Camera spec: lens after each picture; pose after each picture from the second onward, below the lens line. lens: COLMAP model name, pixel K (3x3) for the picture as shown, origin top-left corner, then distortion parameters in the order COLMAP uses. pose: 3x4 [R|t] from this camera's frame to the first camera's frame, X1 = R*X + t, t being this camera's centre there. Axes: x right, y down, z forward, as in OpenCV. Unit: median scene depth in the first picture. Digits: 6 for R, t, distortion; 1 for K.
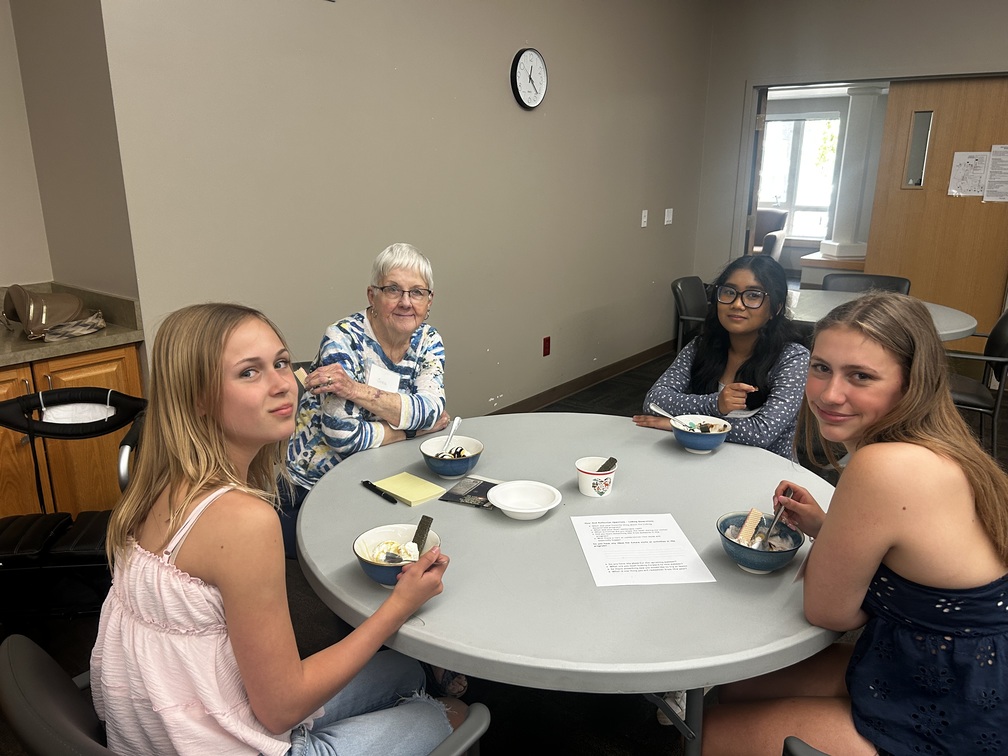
lens RADIAL K [[782.0, 0, 505.9], [0, 782.0, 377.6], [0, 0, 1]] dist [0.055983, -0.004393]
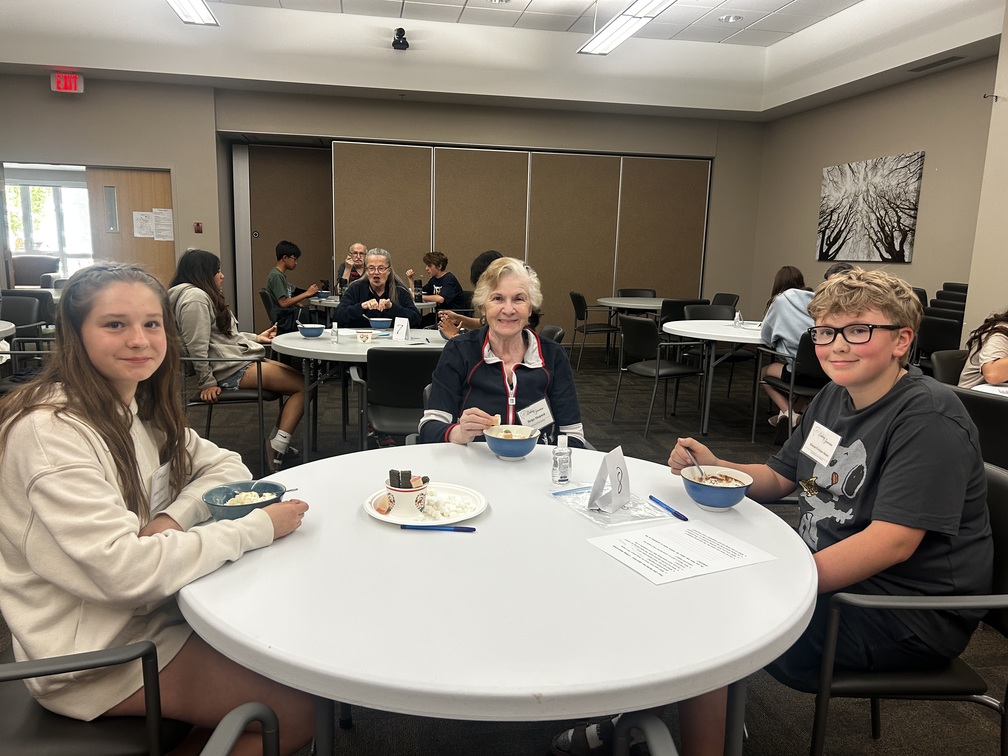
lens RADIAL K [[782.0, 0, 503.0], [0, 782.0, 380.4], [0, 0, 1]] dist [0.055983, -0.004393]
pose [[0.707902, -0.114833, 0.696913, -0.088979], [0.172597, 0.984906, -0.013032, 0.221295], [-0.684898, 0.129510, 0.717037, -0.675312]]
